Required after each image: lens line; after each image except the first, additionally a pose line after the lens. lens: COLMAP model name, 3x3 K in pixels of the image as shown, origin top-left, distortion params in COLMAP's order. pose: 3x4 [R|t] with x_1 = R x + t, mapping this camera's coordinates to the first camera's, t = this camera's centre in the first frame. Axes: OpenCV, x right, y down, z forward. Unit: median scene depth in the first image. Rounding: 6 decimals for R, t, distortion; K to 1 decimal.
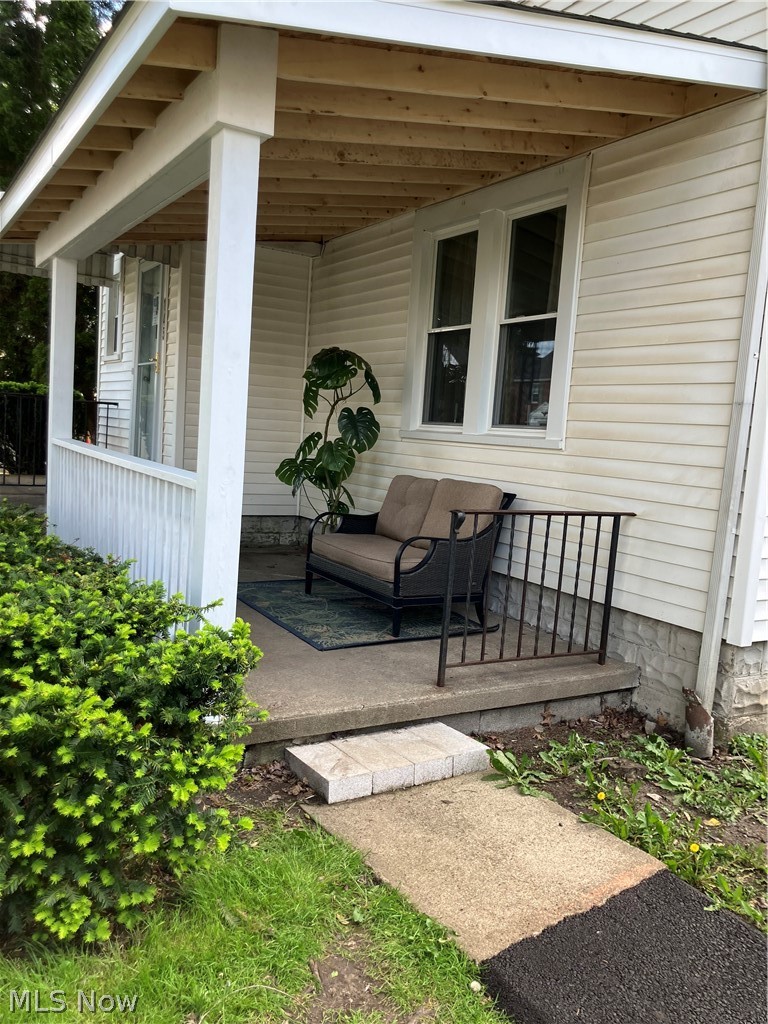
lens RADIAL K [[839.3, 0, 388.6], [0, 839.3, 529.5], [0, 0, 1]] dist [0.043395, -0.087644]
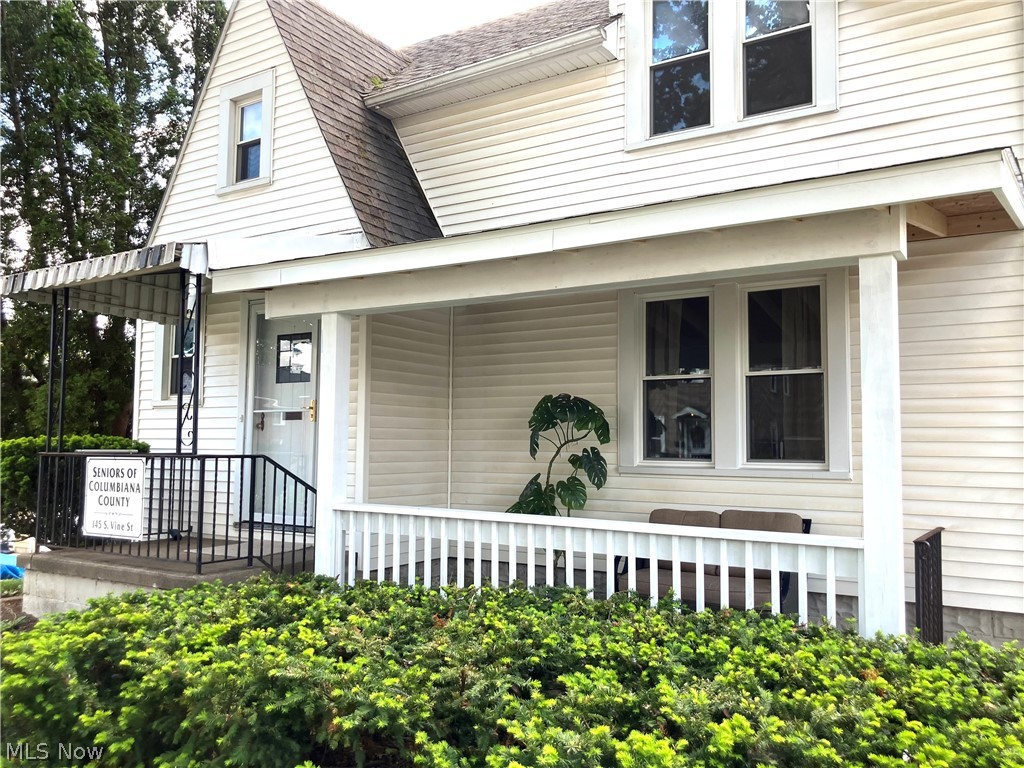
lens RADIAL K [[839.3, 0, 515.4], [0, 839.3, 386.3], [0, 0, 1]] dist [0.043395, -0.087644]
pose [[0.895679, -0.023554, 0.444077, -0.890159], [0.100675, 0.983410, -0.150894, -0.107156], [-0.433156, 0.179860, 0.883191, 0.122710]]
